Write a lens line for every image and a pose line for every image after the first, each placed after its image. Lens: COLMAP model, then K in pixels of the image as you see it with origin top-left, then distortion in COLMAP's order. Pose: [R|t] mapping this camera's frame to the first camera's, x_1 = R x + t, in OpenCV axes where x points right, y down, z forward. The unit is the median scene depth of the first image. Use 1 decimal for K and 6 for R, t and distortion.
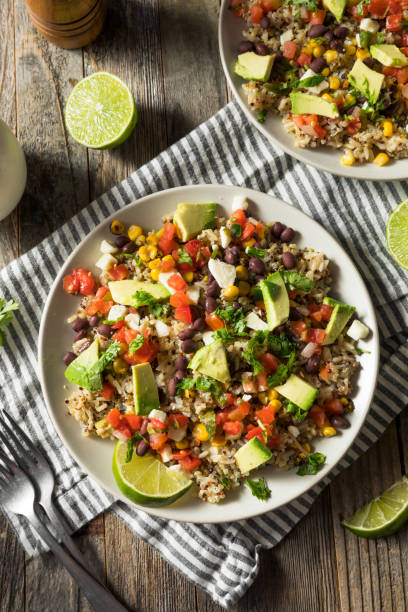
lens RADIAL K [[811.9, 0, 204.0], [0, 811.9, 306.0], [0, 0, 1]] dist [0.007059, 0.053127]
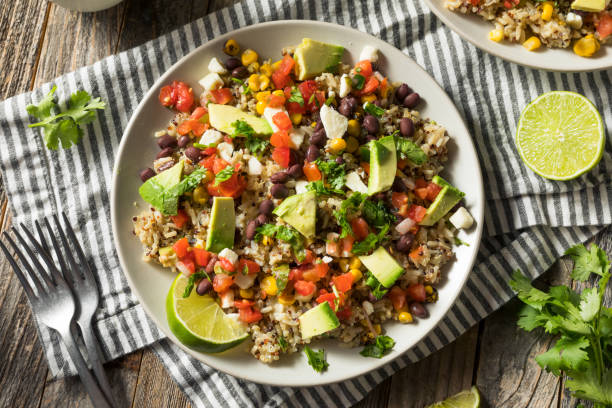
lens RADIAL K [[1068.7, 0, 306.0], [0, 1068.7, 204.0], [0, 0, 1]] dist [0.087027, 0.033437]
pose [[0.971665, 0.235537, 0.019737, -0.009072], [-0.235701, 0.971804, 0.006422, 0.046780], [-0.017668, -0.010893, 0.999785, -0.202518]]
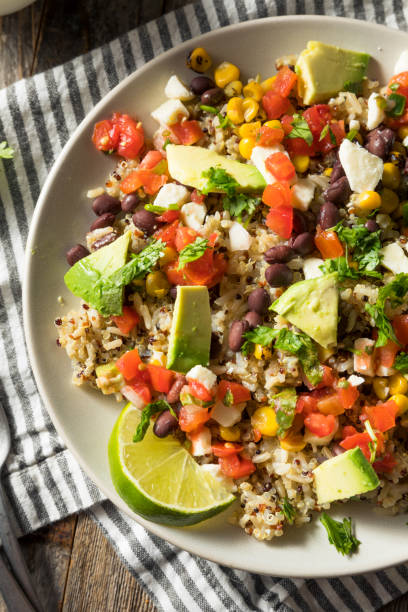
lens RADIAL K [[1075.6, 0, 195.0], [0, 1075.6, 319.3], [0, 0, 1]] dist [0.024984, 0.074027]
pose [[0.975194, 0.218021, -0.038248, -0.039059], [-0.216356, 0.975351, 0.043357, 0.057651], [0.046758, -0.034006, 0.998327, 0.202824]]
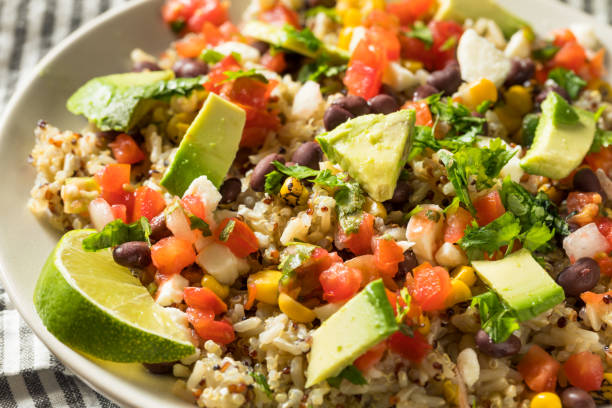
lens RADIAL K [[2089.8, 0, 306.0], [0, 2089.8, 204.0], [0, 0, 1]] dist [0.013671, -0.135994]
pose [[0.874742, 0.374442, -0.307602, 0.319248], [-0.484438, 0.691521, -0.535835, 0.673275], [0.012074, 0.617731, 0.786296, 0.117891]]
